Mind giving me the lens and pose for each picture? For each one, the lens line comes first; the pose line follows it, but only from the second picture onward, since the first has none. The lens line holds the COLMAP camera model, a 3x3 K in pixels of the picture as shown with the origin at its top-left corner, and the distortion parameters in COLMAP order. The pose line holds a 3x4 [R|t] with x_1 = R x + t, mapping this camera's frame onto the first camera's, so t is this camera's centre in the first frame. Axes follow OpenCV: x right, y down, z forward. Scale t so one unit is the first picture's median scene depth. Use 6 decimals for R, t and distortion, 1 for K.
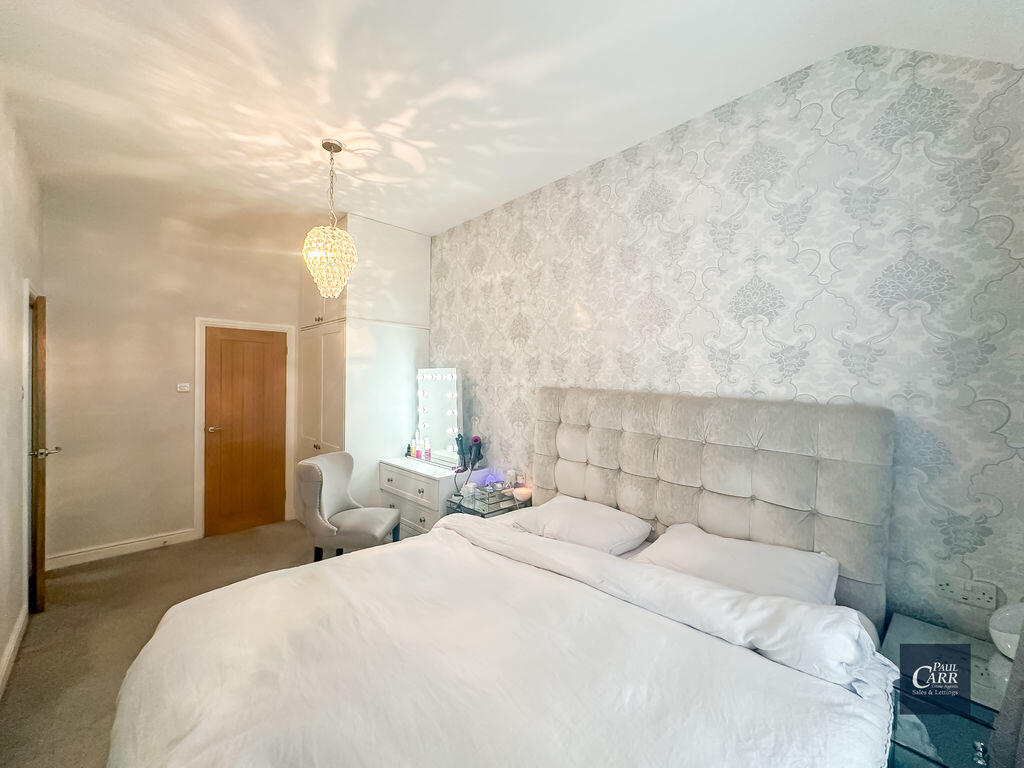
lens RADIAL K [[407.3, 0, 512.3], [0, 407.3, 381.1], [0, 0, 1]] dist [-0.004446, 0.000437]
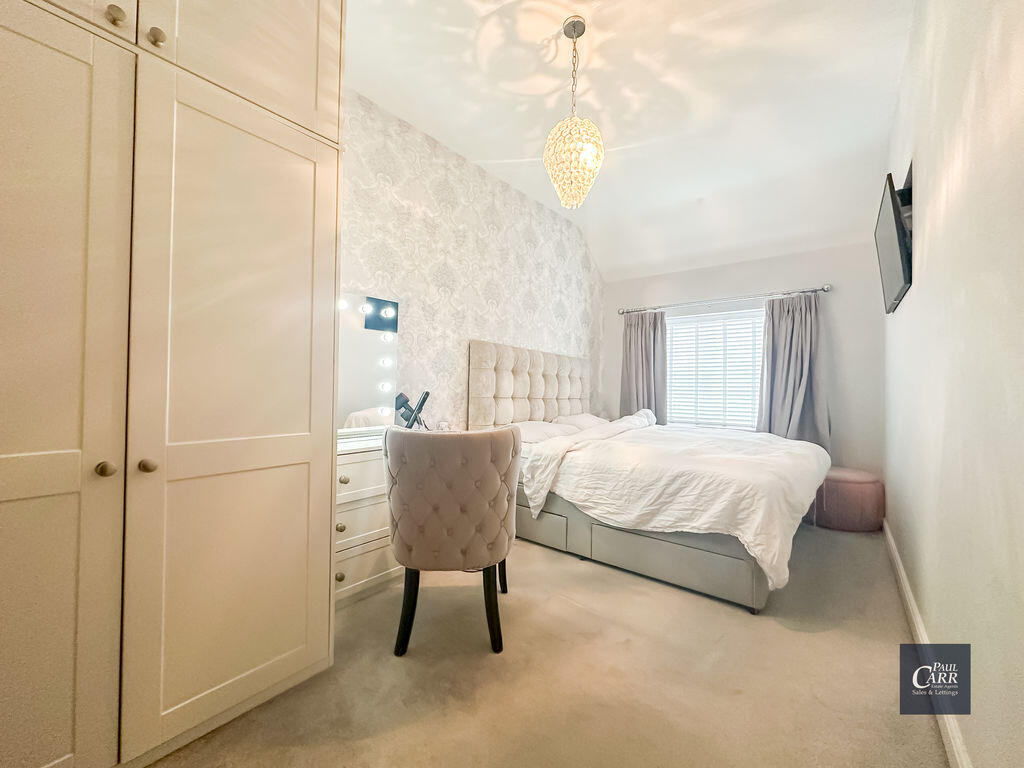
lens RADIAL K [[407.3, 0, 512.3], [0, 407.3, 381.1], [0, 0, 1]] dist [-0.004446, 0.000437]
pose [[-0.114920, 0.002851, 0.993371, -1.092800], [-0.010582, 0.999936, -0.004094, 0.136447], [-0.993318, -0.010982, -0.114882, 1.053663]]
